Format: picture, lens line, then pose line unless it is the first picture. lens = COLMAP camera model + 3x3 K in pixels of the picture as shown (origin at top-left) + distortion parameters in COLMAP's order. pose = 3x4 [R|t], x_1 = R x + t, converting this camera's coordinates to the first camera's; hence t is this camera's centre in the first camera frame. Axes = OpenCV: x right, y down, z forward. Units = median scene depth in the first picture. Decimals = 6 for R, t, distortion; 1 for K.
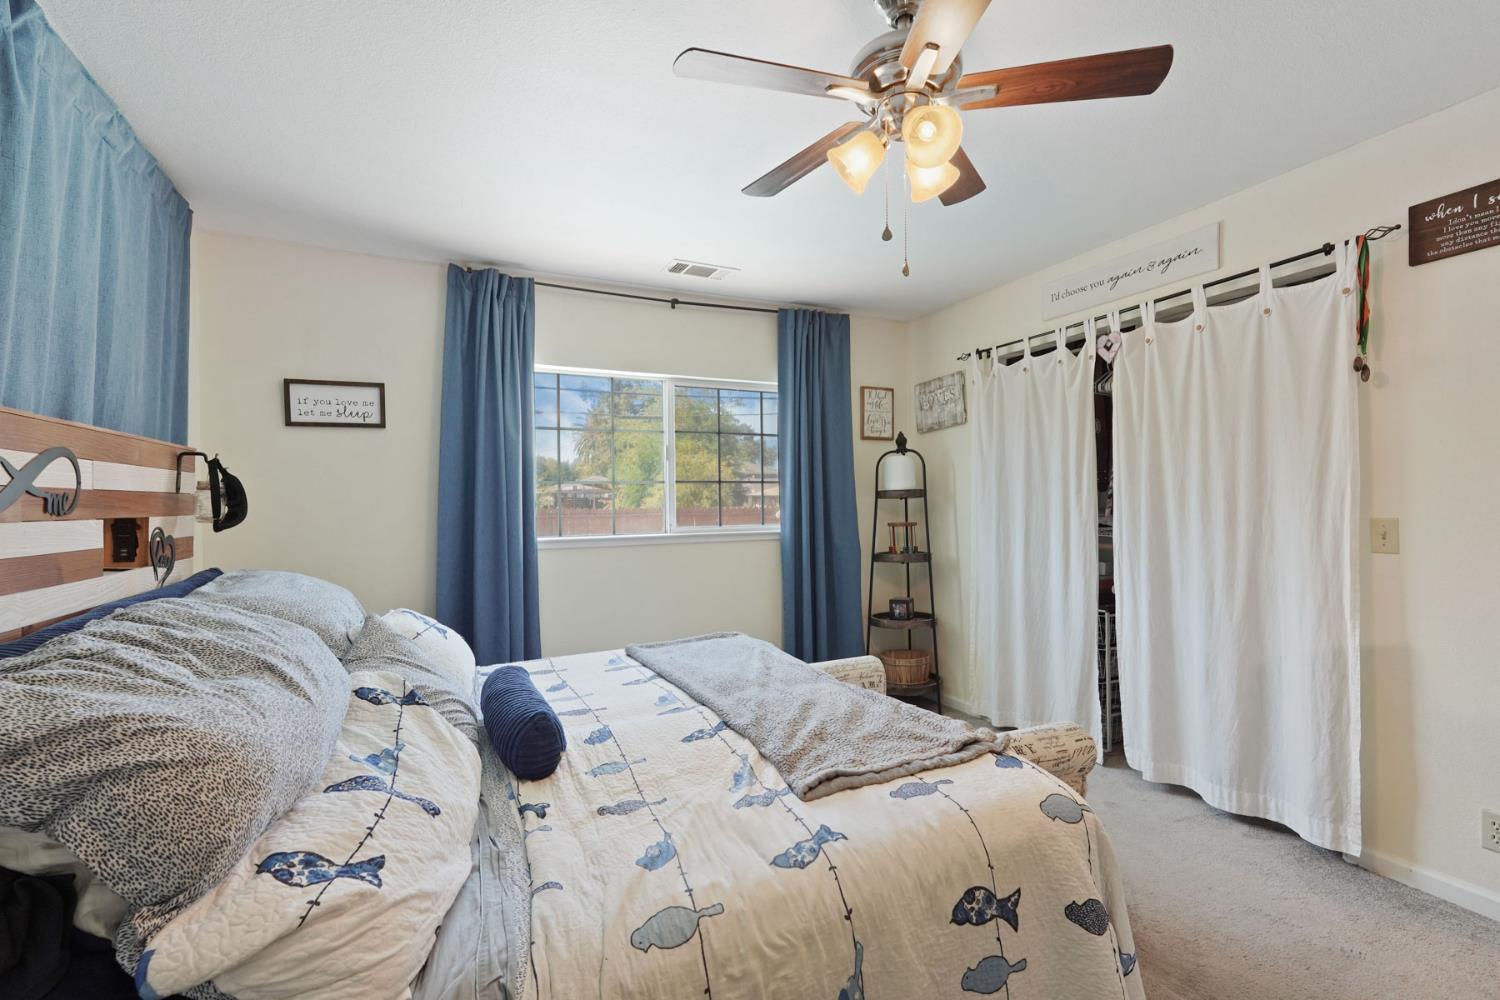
lens RADIAL K [[666.4, 0, 738.1], [0, 666.4, 496.4], [0, 0, 1]] dist [-0.010067, 0.007110]
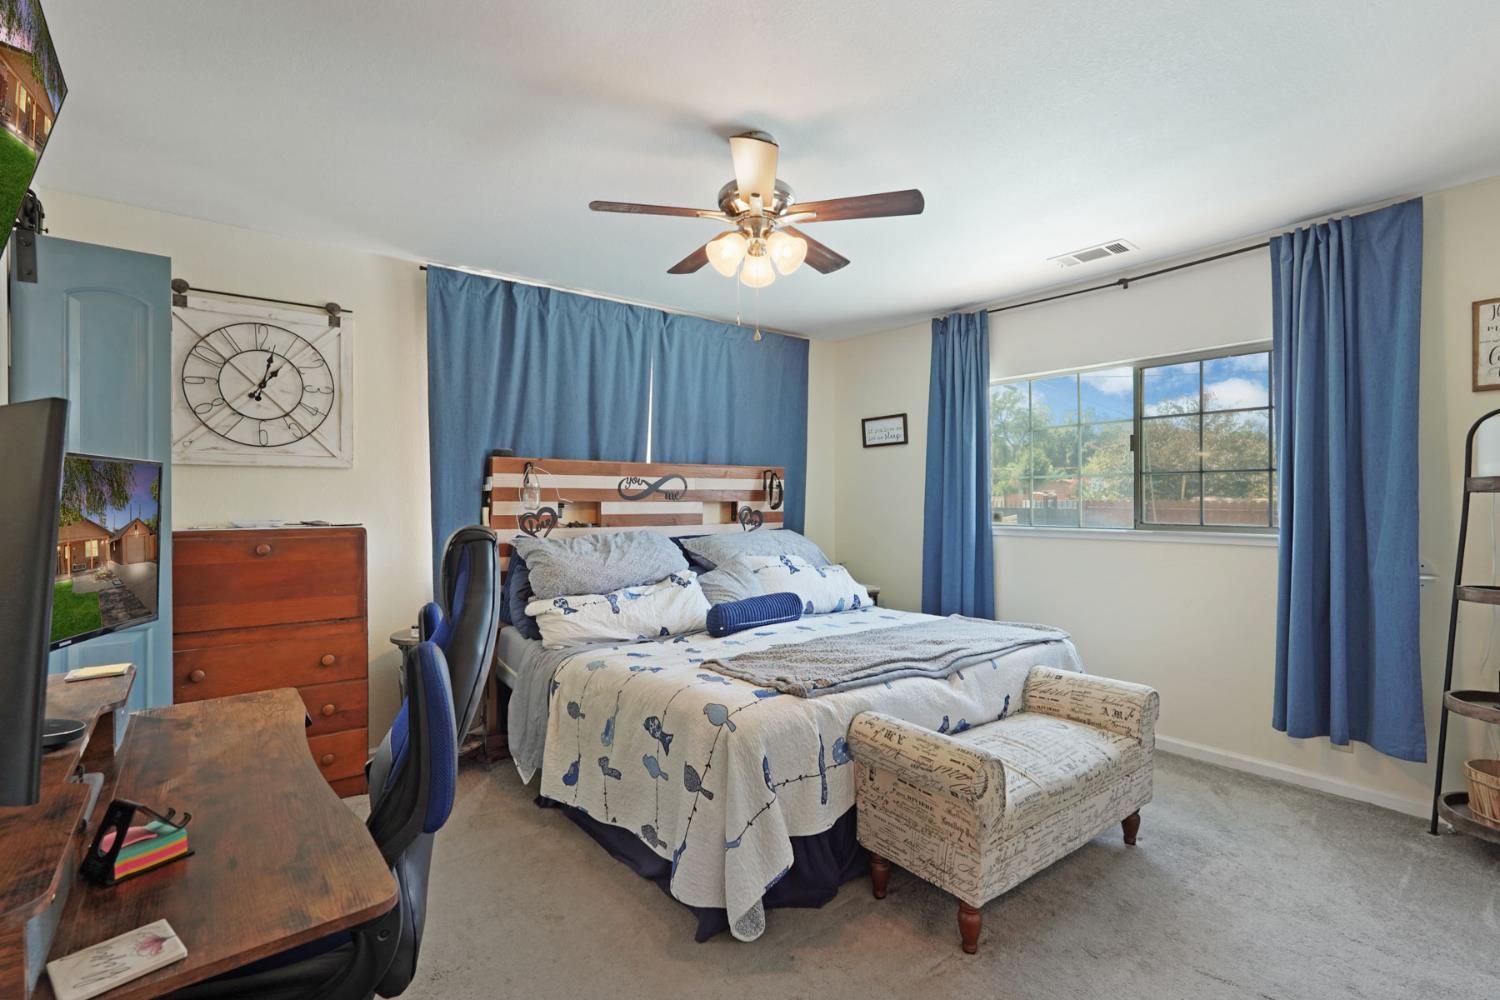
lens RADIAL K [[666.4, 0, 749.9], [0, 666.4, 491.3], [0, 0, 1]] dist [-0.010067, 0.007110]
pose [[0.244634, 0.001020, -0.969615, 0.809374], [0.007479, 0.999968, 0.002939, -0.005465], [0.969587, -0.007971, 0.244618, 0.308800]]
